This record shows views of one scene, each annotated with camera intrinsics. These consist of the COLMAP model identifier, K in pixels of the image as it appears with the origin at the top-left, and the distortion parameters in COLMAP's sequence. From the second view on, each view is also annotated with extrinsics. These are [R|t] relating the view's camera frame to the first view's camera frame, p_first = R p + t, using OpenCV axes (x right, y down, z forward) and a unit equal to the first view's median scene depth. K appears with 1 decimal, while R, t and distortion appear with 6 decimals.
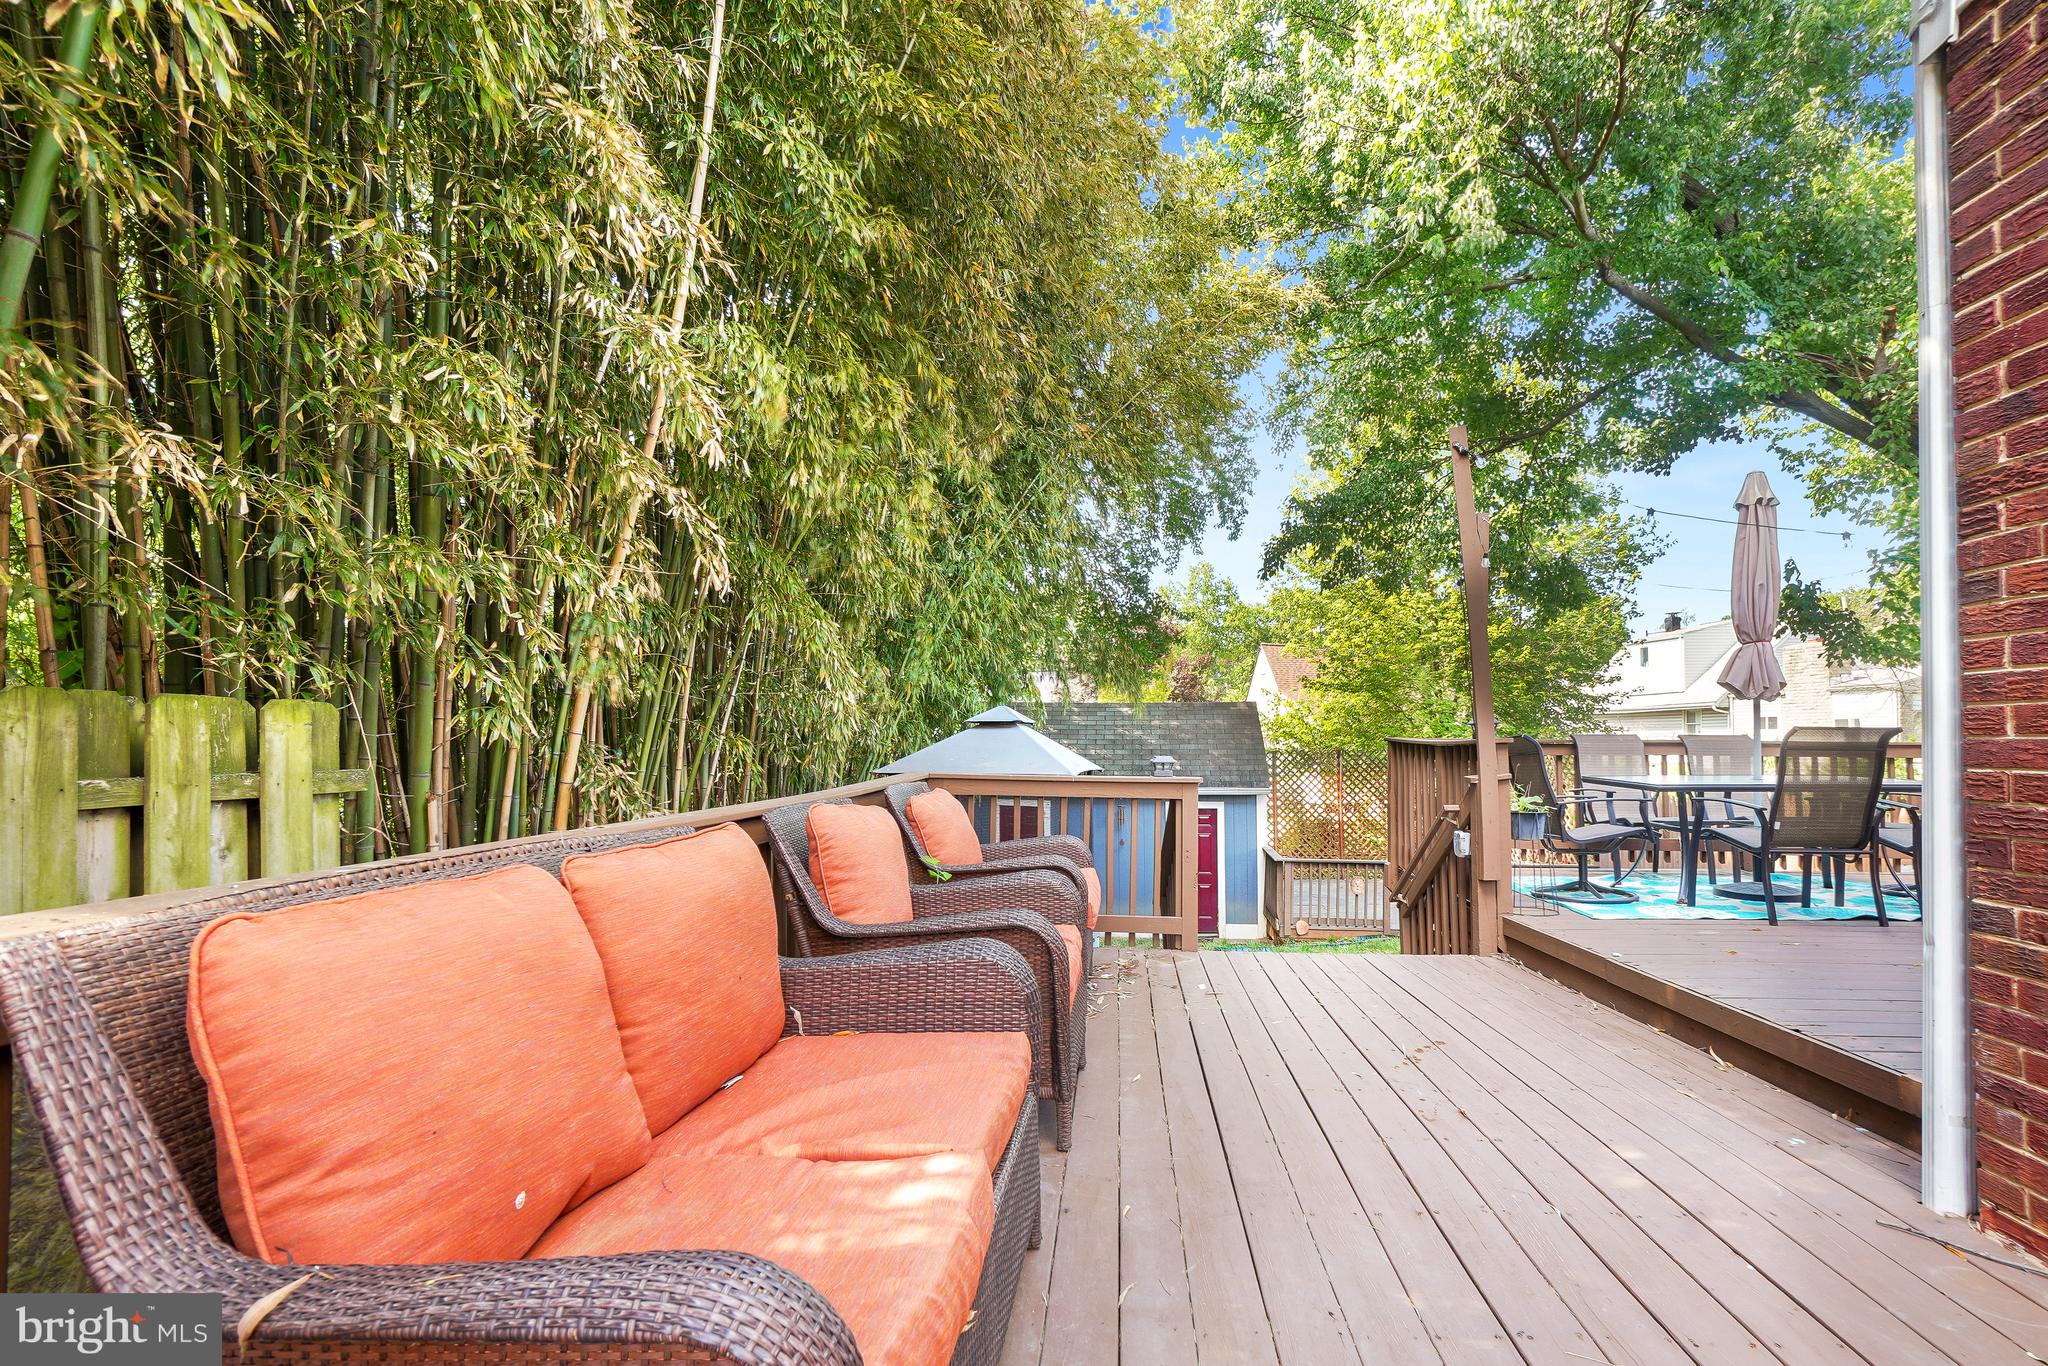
lens RADIAL K [[906.6, 0, 1030.3], [0, 906.6, 695.4], [0, 0, 1]] dist [-0.050242, 0.018101]
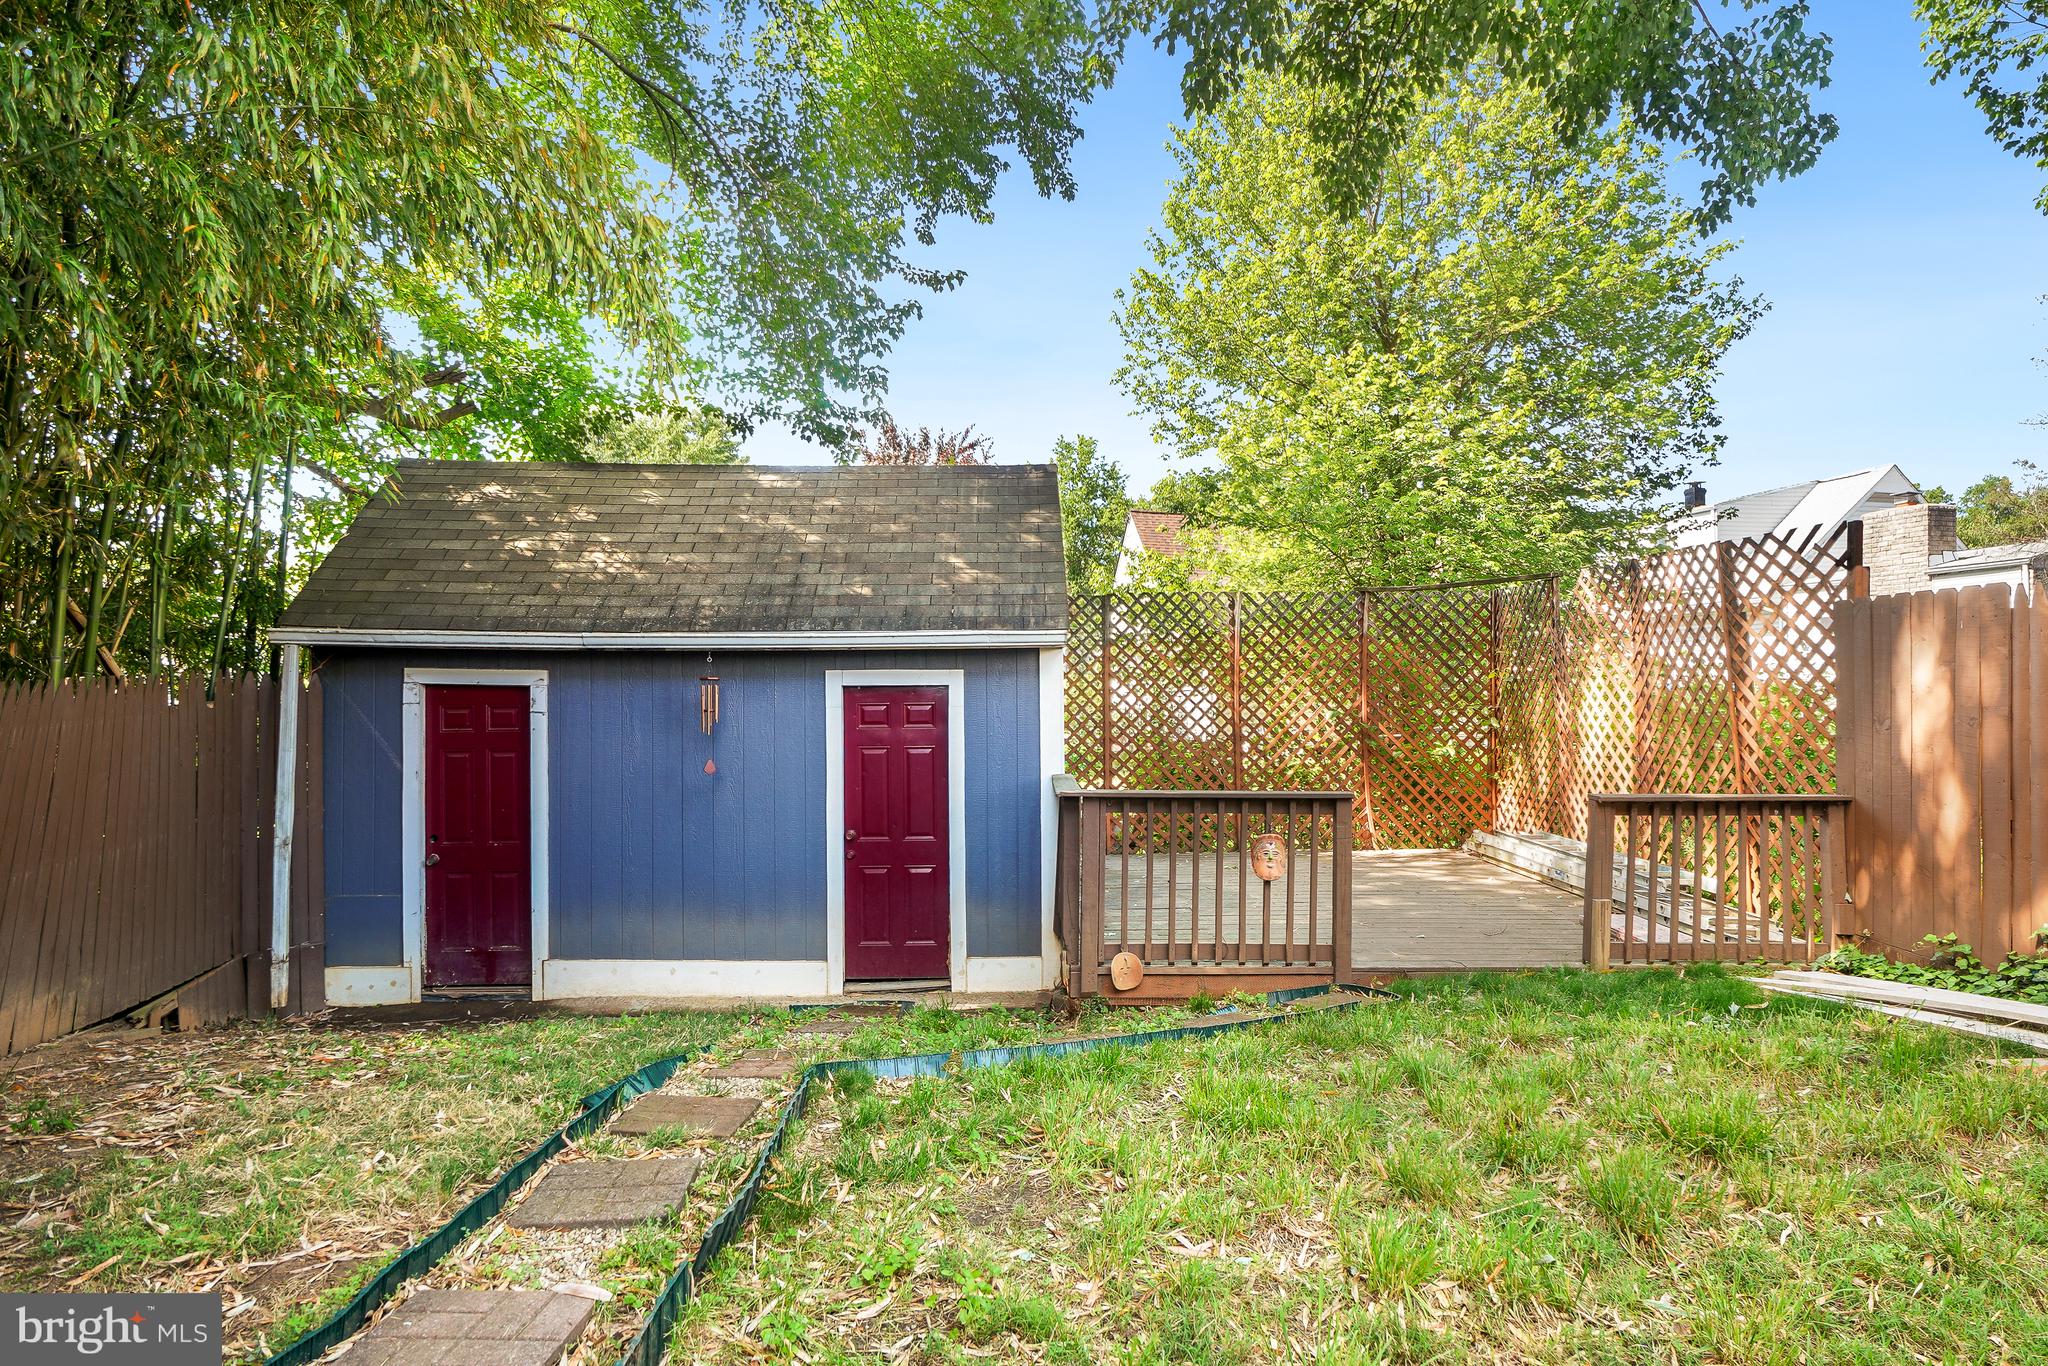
lens RADIAL K [[1193.9, 0, 1024.0], [0, 1193.9, 683.0], [0, 0, 1]] dist [0.002555, -0.025596]
pose [[0.989822, -0.008344, 0.142064, 0.176144], [0.001259, 0.998754, 0.049887, 0.104050], [-0.142303, -0.049201, 0.988600, 0.480659]]
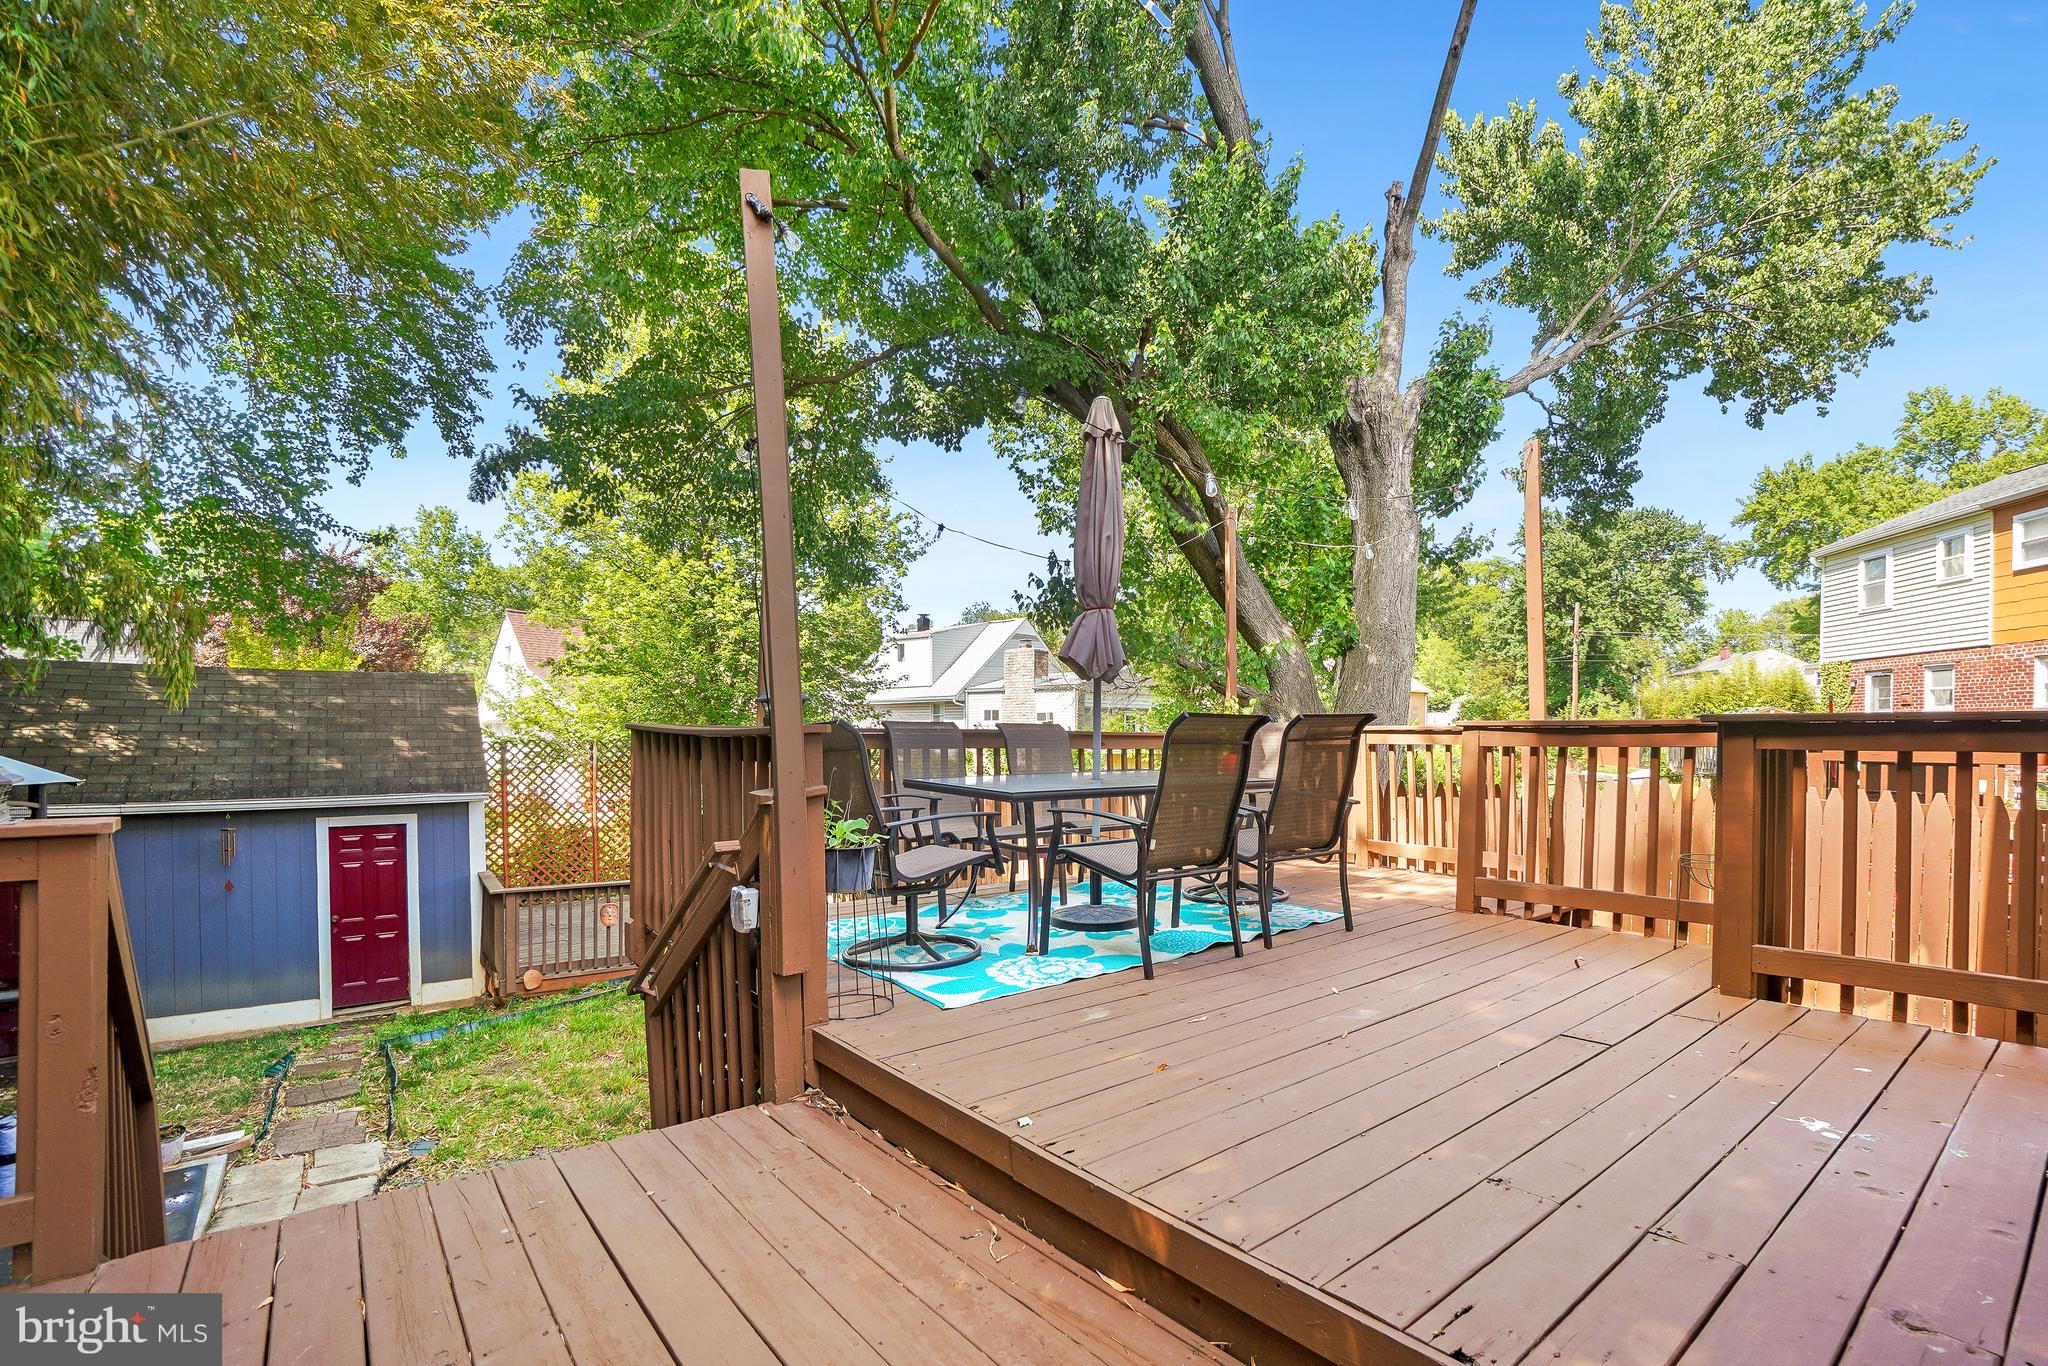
lens RADIAL K [[930.5, 0, 1032.6], [0, 930.5, 763.1], [0, 0, 1]] dist [-0.054046, 0.026936]
pose [[0.726250, -0.020155, 0.687135, 0.080517], [-0.039985, 0.996639, 0.071495, 0.008979], [-0.686267, -0.079398, 0.723003, 0.173089]]
